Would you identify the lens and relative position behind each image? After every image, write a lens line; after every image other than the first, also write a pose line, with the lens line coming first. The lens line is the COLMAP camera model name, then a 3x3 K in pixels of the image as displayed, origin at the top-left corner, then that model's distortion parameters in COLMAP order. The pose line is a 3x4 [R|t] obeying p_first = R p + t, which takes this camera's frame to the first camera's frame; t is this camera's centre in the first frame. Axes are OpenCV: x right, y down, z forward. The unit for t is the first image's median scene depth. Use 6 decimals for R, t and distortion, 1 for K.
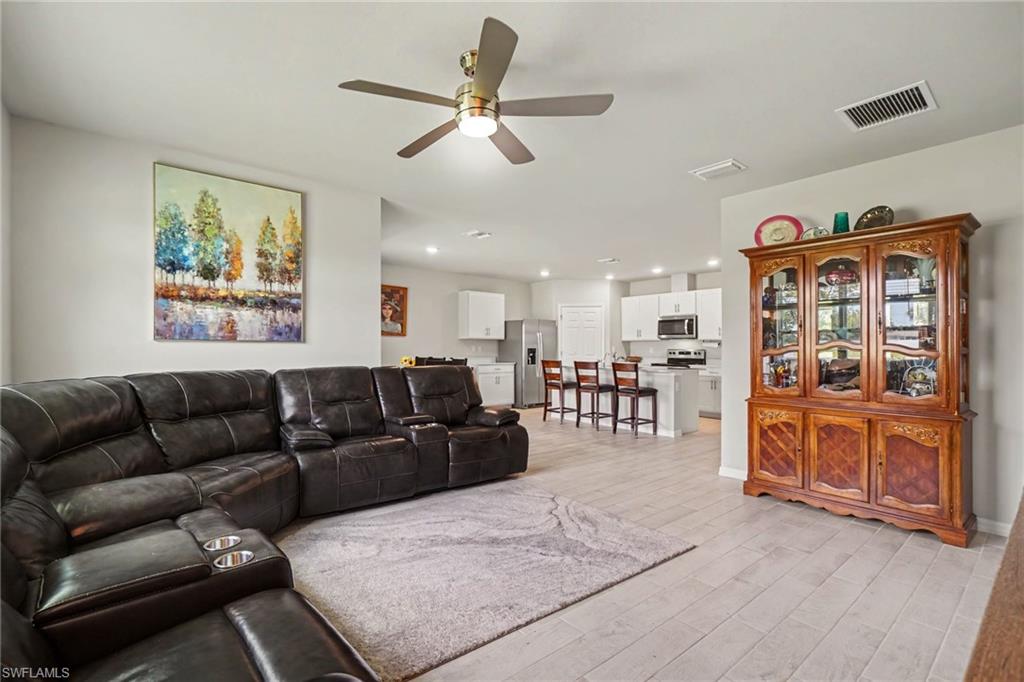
lens RADIAL K [[466.1, 0, 498.7], [0, 466.1, 351.2], [0, 0, 1]] dist [-0.010987, 0.001422]
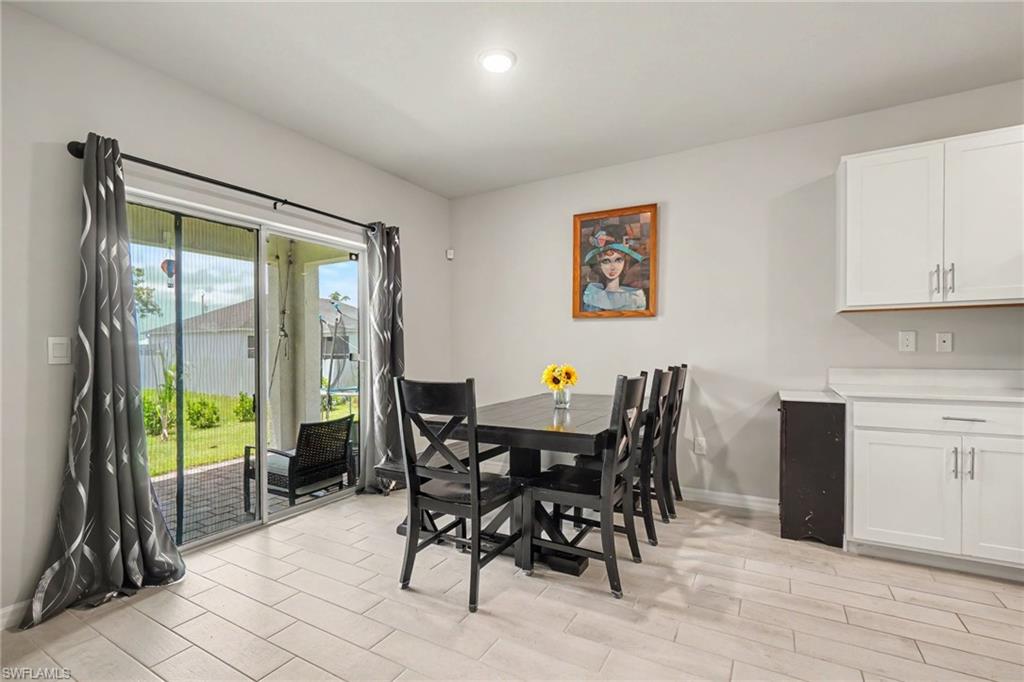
lens RADIAL K [[466.1, 0, 509.3], [0, 466.1, 358.1], [0, 0, 1]] dist [-0.010987, 0.001422]
pose [[0.355198, 0.008949, -0.934748, 0.175817], [0.004478, 0.999926, 0.011275, 0.000886], [0.934780, -0.008190, 0.355132, 0.806969]]
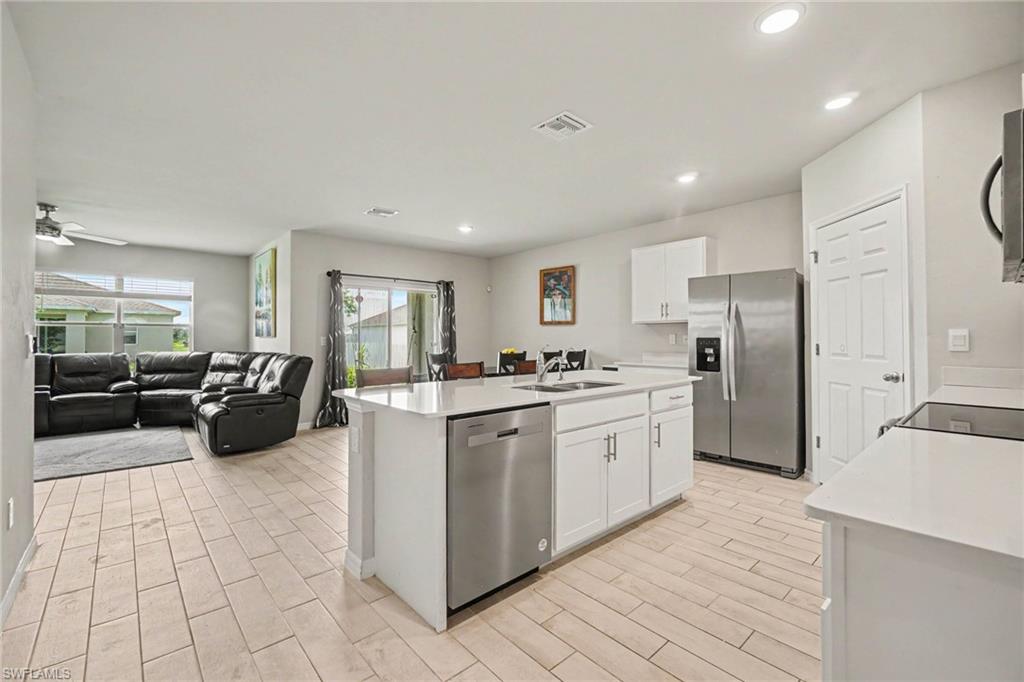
lens RADIAL K [[442.4, 0, 507.2], [0, 442.4, 341.0], [0, 0, 1]] dist [-0.008338, 0.001821]
pose [[0.038875, -0.001857, -0.999242, 0.645065], [-0.002263, 0.999996, -0.001947, -0.001872], [0.999242, 0.002337, 0.038871, 0.957811]]
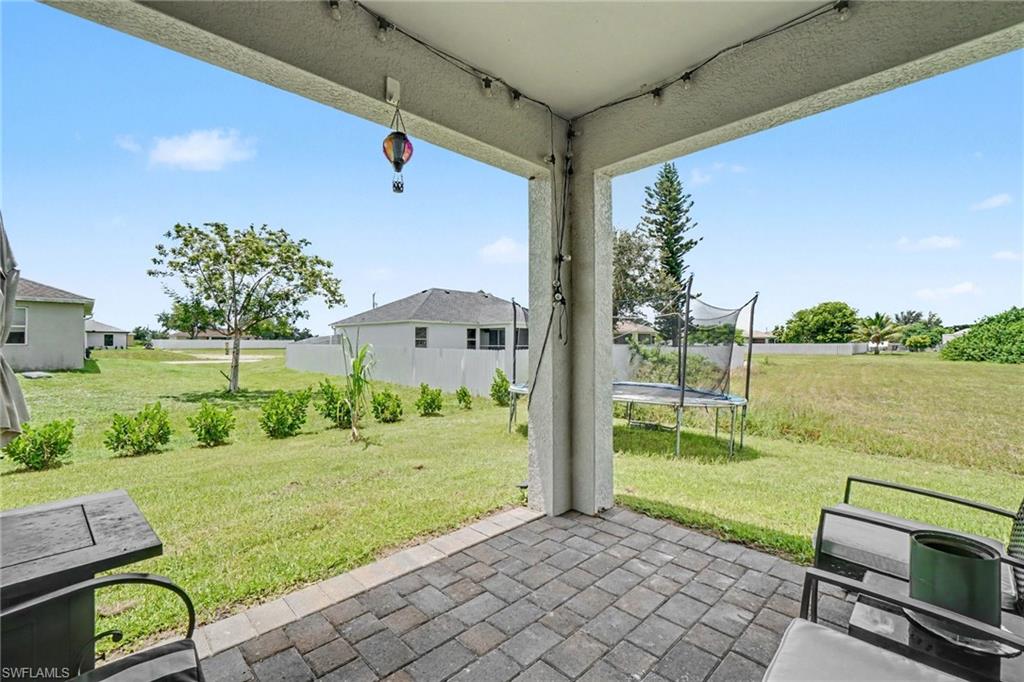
lens RADIAL K [[442.4, 0, 509.0], [0, 442.4, 349.3], [0, 0, 1]] dist [-0.008338, 0.001821]
pose [[0.082123, 0.008142, -0.996589, -0.288696], [-0.007213, 0.999945, 0.007575, 0.012495], [0.996596, 0.006566, 0.082177, 0.646826]]
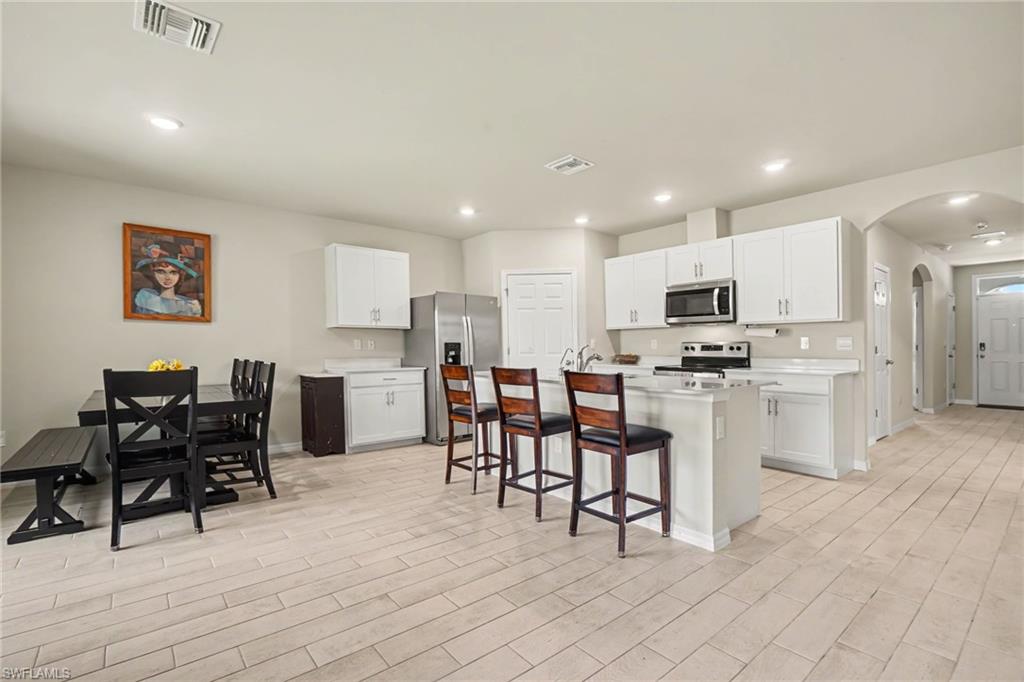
lens RADIAL K [[466.1, 0, 497.0], [0, 466.1, 352.7], [0, 0, 1]] dist [-0.010987, 0.001422]
pose [[0.999928, -0.010609, -0.005650, 0.162084], [0.010638, 0.999930, 0.005110, 0.005011], [0.005596, -0.005170, 0.999971, 0.503736]]
